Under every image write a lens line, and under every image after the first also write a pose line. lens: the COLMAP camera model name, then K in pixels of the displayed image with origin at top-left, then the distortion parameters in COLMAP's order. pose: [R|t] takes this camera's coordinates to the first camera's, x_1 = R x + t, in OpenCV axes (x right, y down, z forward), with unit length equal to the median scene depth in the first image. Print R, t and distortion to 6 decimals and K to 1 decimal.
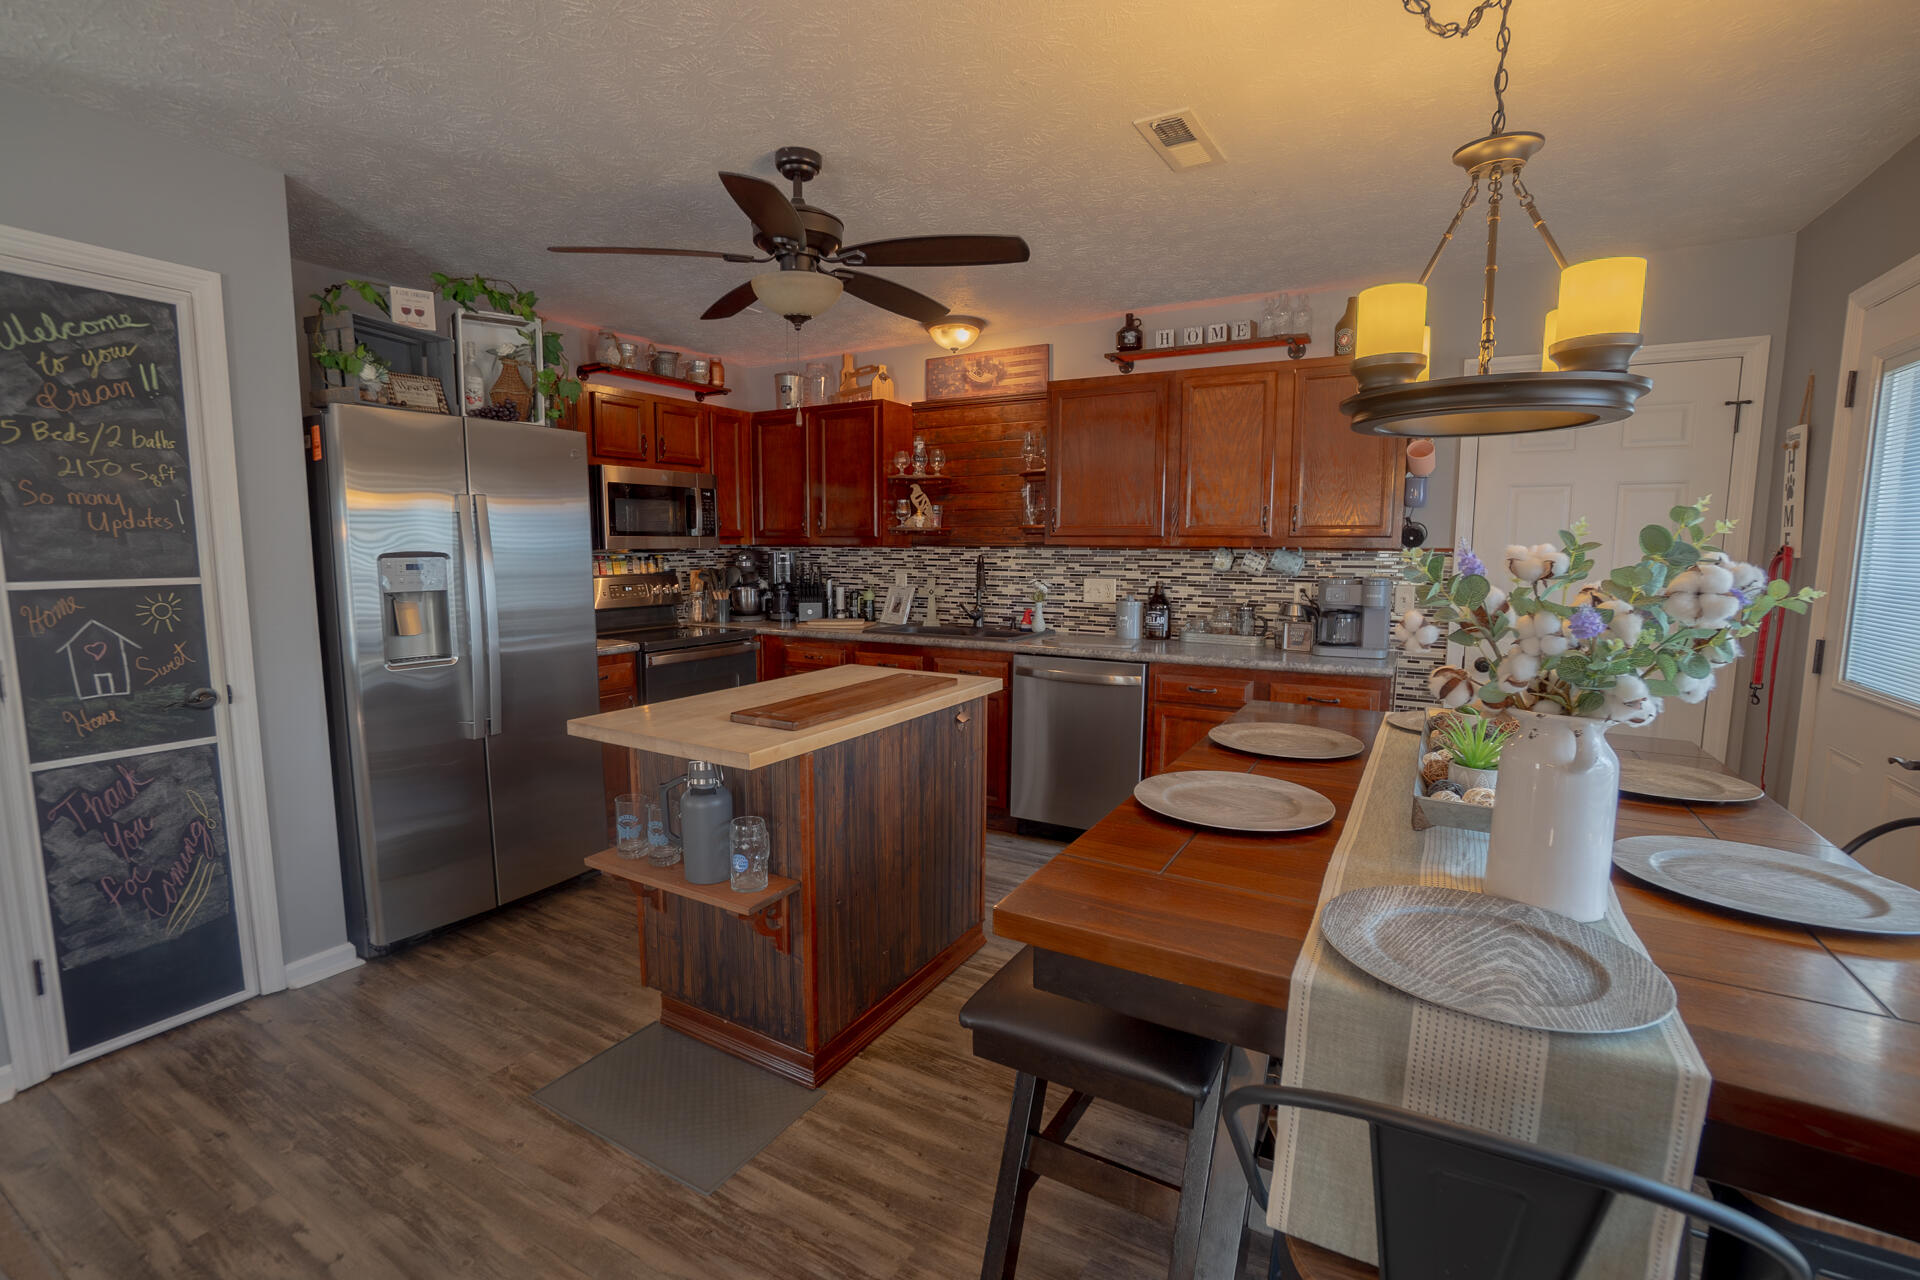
lens RADIAL K [[857.2, 0, 929.2], [0, 857.2, 648.3], [0, 0, 1]] dist [-0.064474, 0.023073]
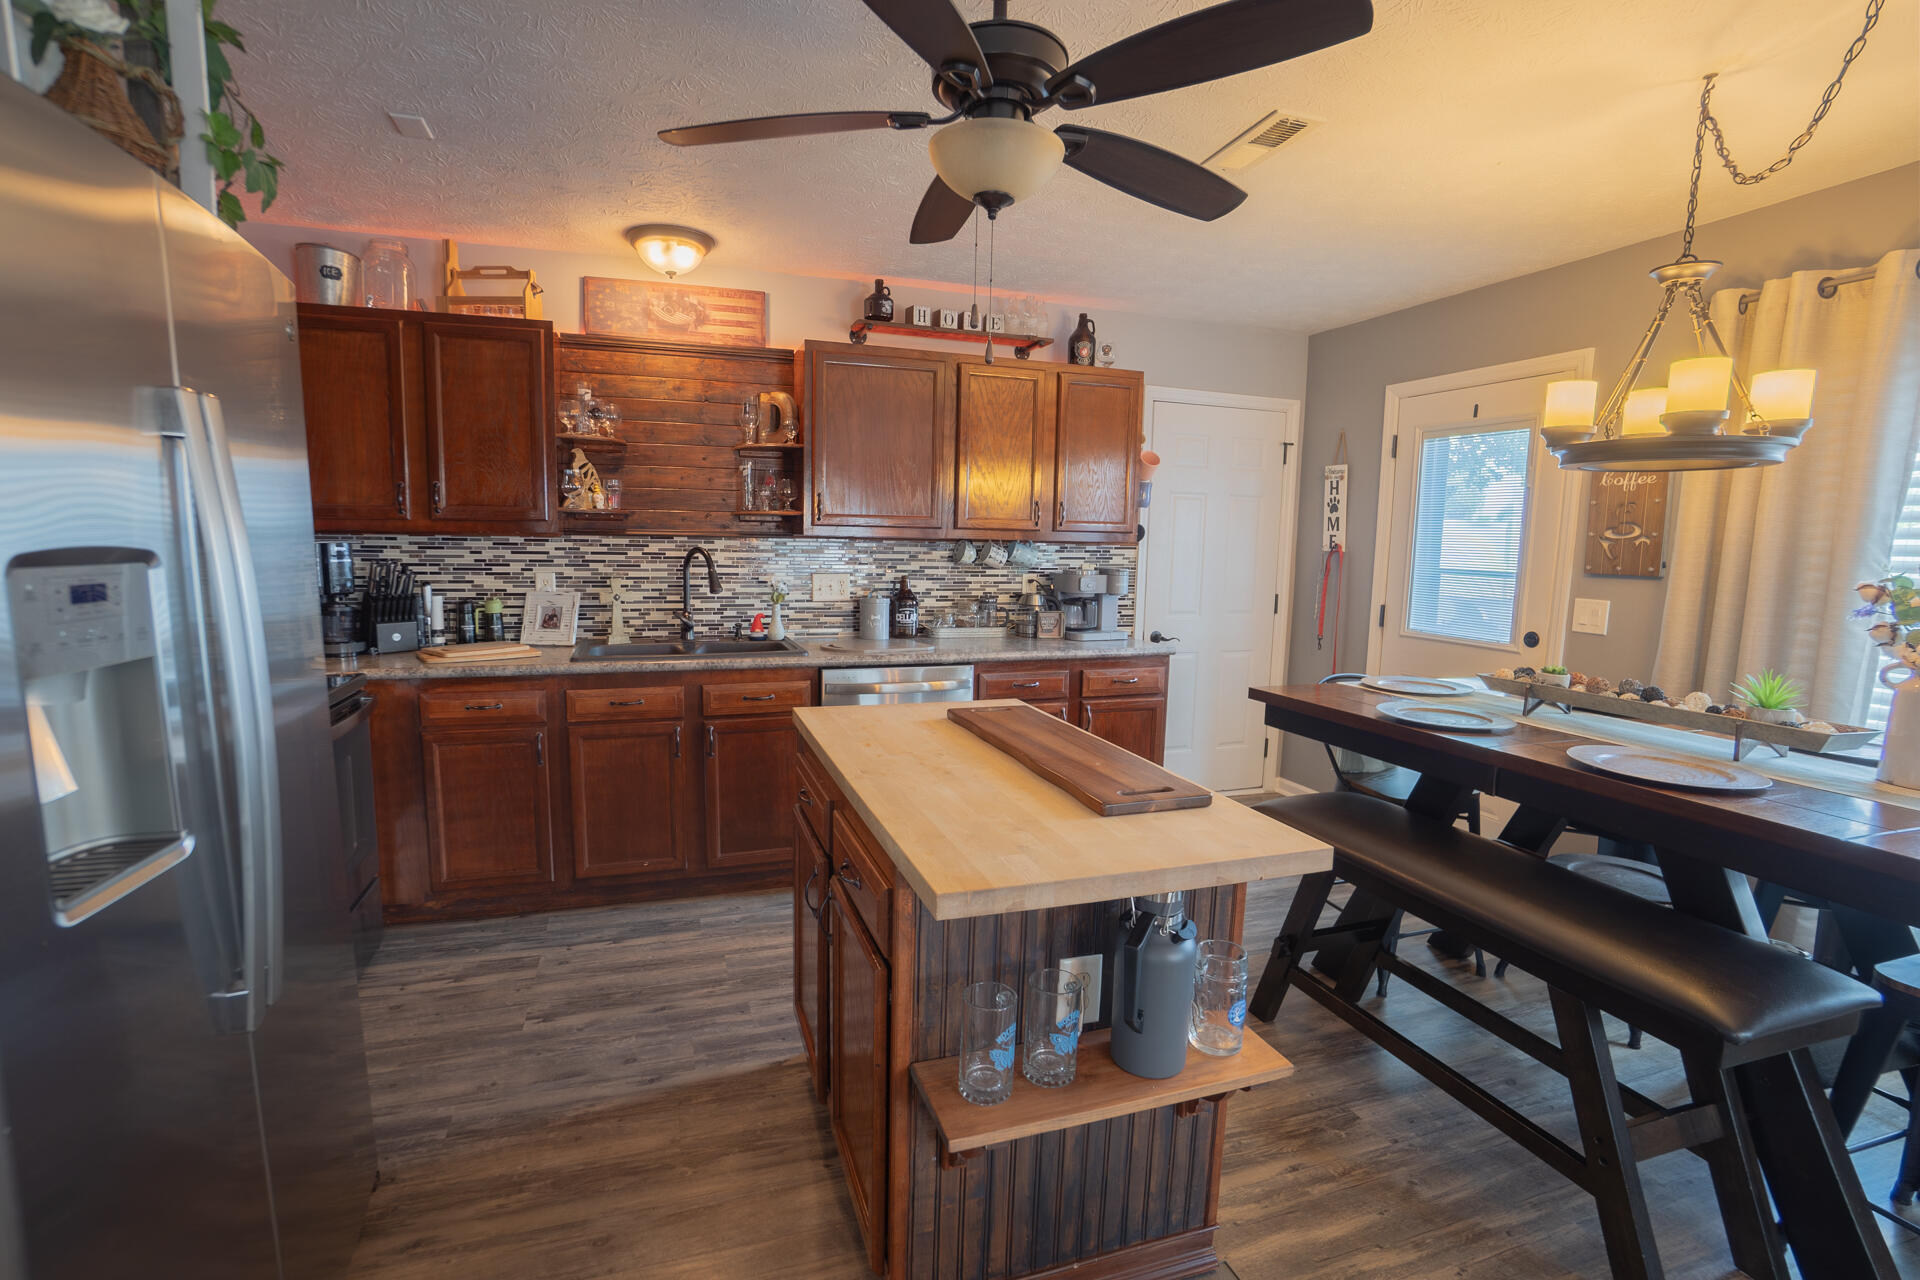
lens RADIAL K [[857.2, 0, 929.2], [0, 857.2, 648.3], [0, 0, 1]] dist [-0.064474, 0.023073]
pose [[0.656341, -0.087126, 0.749417, -0.386503], [0.074027, 0.995954, 0.050956, -0.040984], [-0.750824, 0.022032, 0.660134, 0.328352]]
